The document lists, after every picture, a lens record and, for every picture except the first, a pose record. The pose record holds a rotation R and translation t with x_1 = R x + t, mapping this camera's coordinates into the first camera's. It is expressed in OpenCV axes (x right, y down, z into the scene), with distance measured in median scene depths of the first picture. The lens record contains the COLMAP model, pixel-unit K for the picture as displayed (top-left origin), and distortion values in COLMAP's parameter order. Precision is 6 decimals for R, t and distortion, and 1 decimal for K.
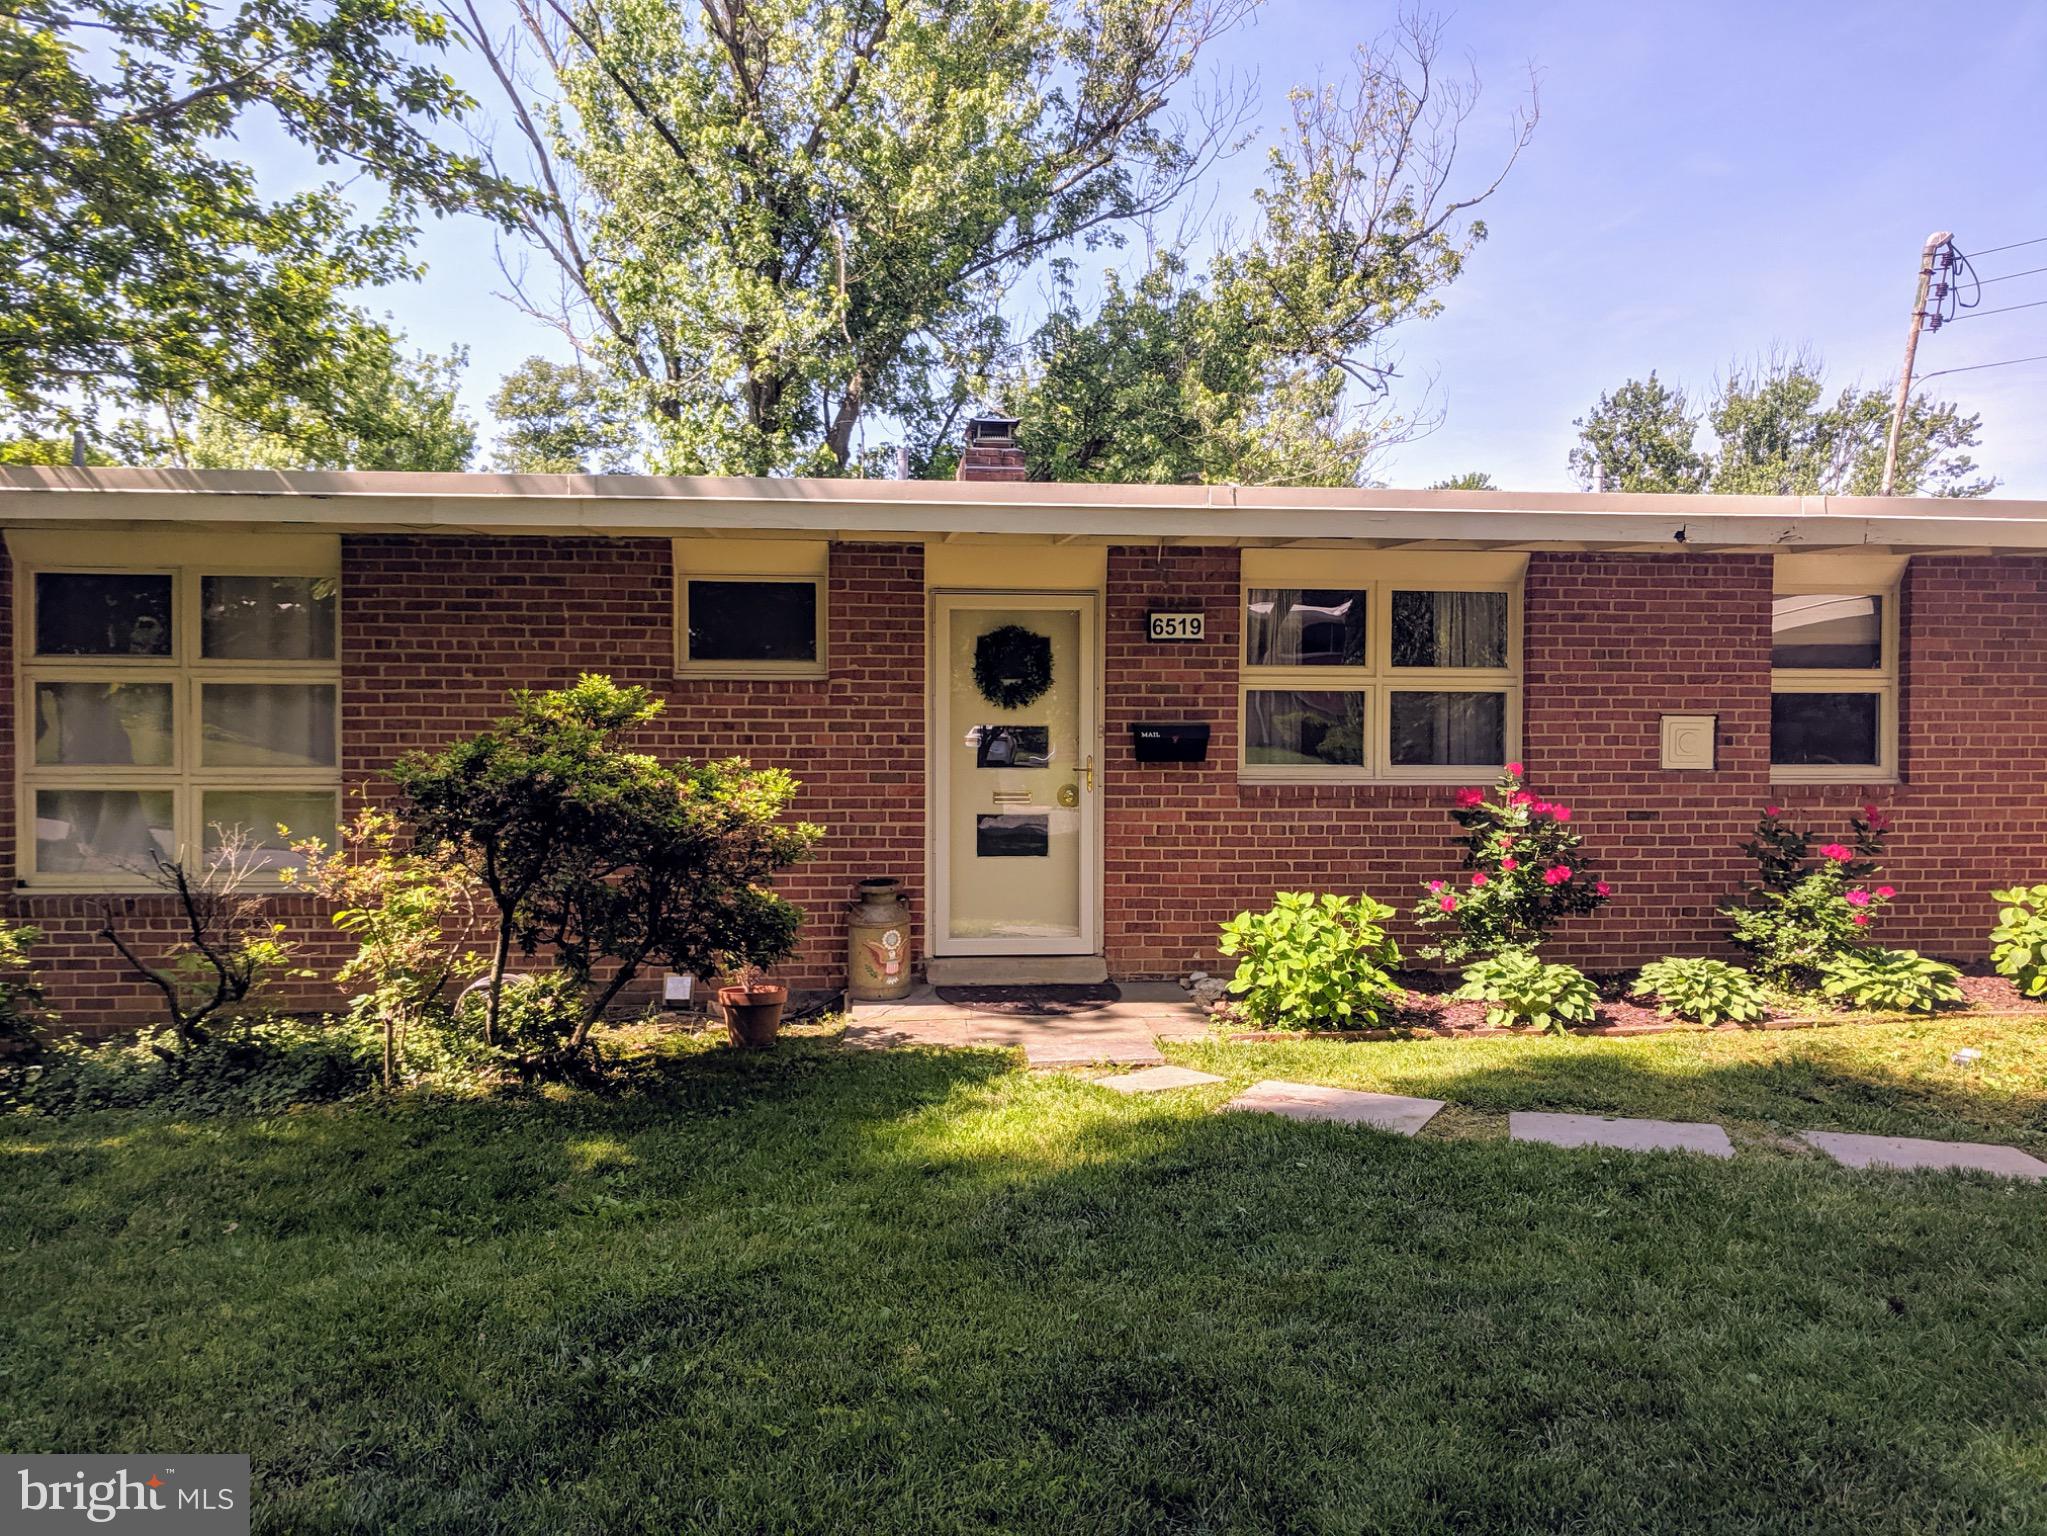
lens RADIAL K [[1533.6, 0, 1023.5], [0, 1533.6, 768.0], [0, 0, 1]] dist [-0.005148, 0.029949]
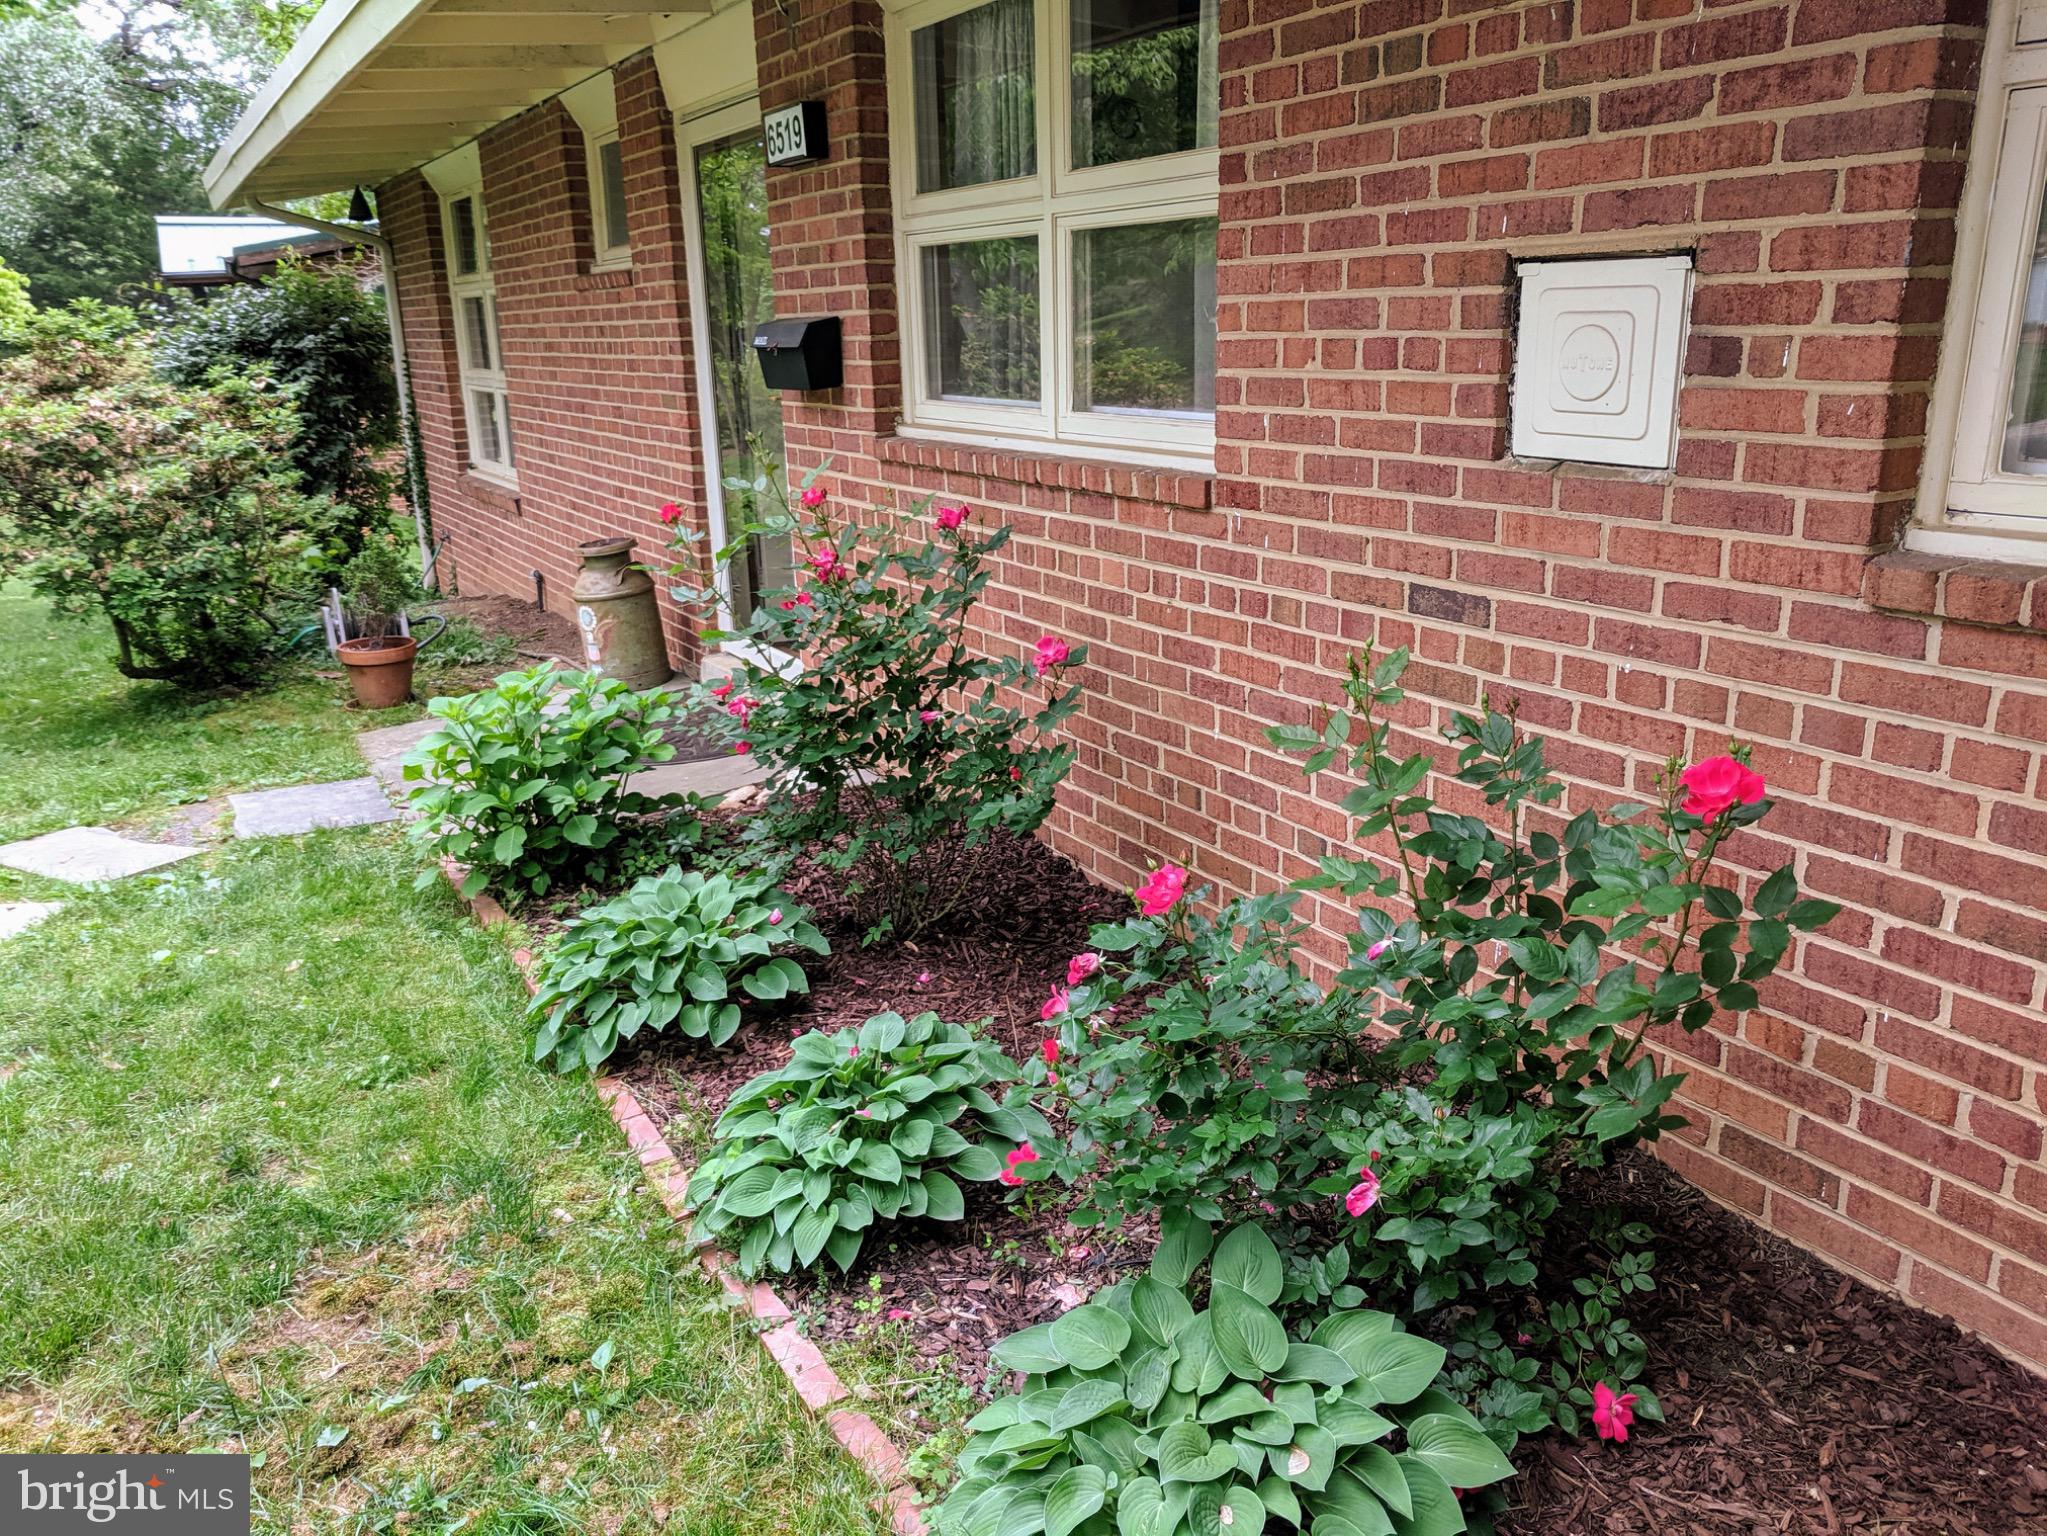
lens RADIAL K [[1533.6, 0, 1023.5], [0, 1533.6, 768.0], [0, 0, 1]] dist [-0.005148, 0.029949]
pose [[0.440658, 0.239895, -0.865026, 0.642030], [0.005612, 0.962875, 0.269890, -0.021465], [0.897657, -0.123784, 0.422953, 0.786339]]
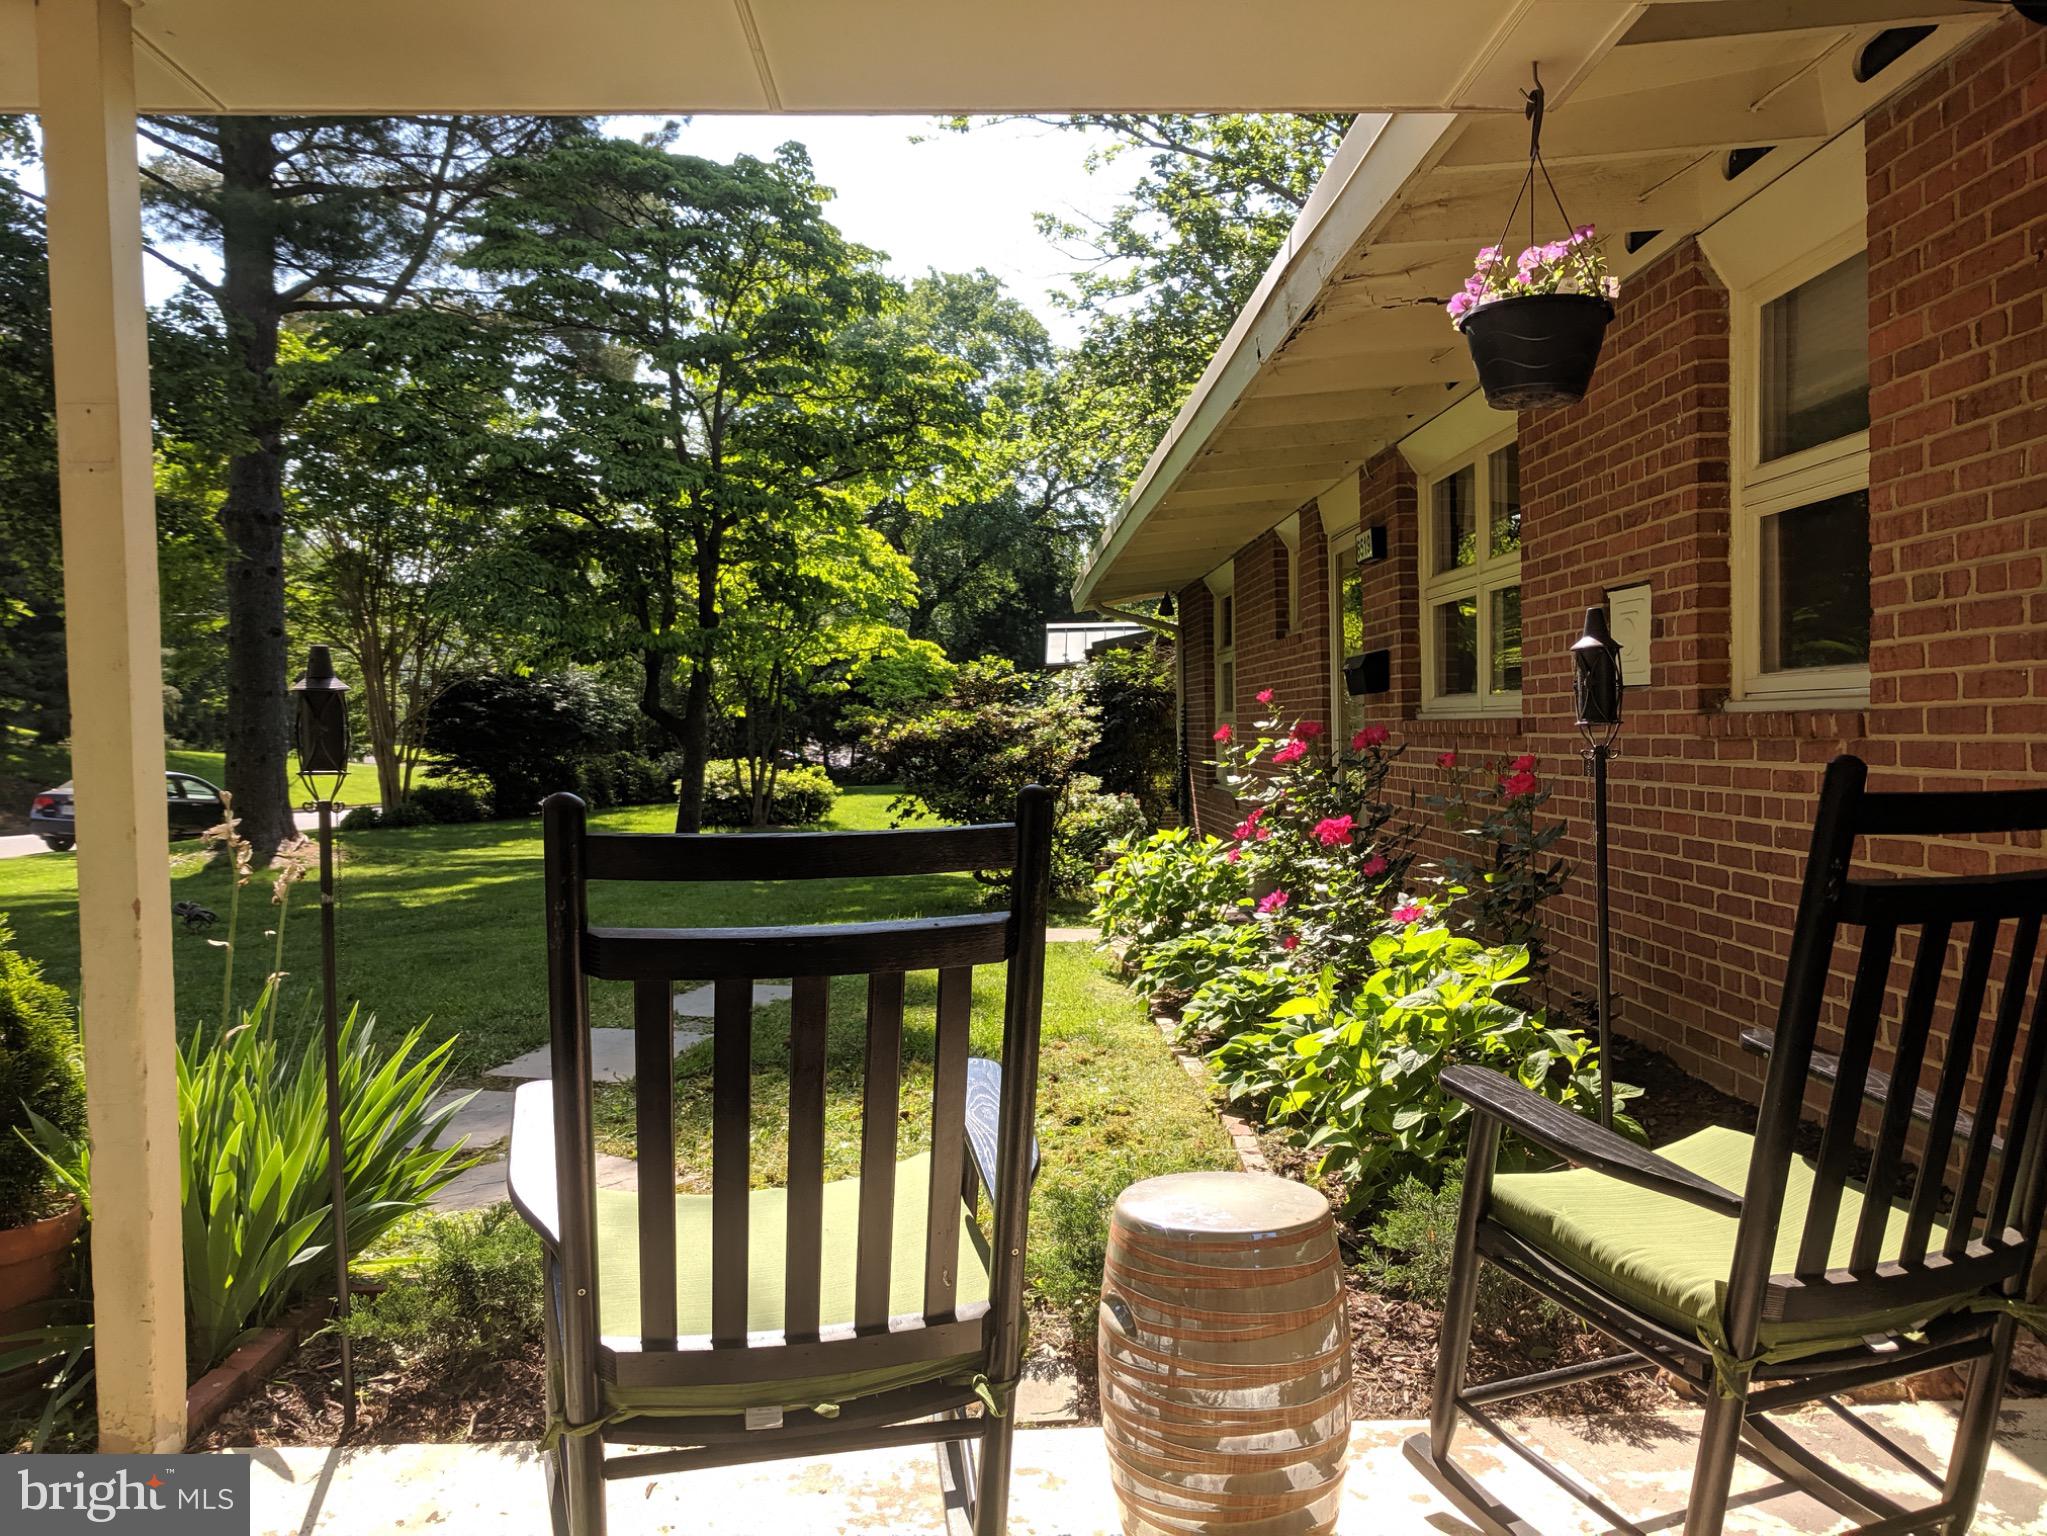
lens RADIAL K [[1533.6, 0, 1023.5], [0, 1533.6, 768.0], [0, 0, 1]] dist [-0.005148, 0.029949]
pose [[-0.052366, 0.024742, -0.998321, 0.990351], [0.003744, 0.999691, 0.024580, 0.015720], [0.998621, -0.002451, -0.052443, 0.814457]]
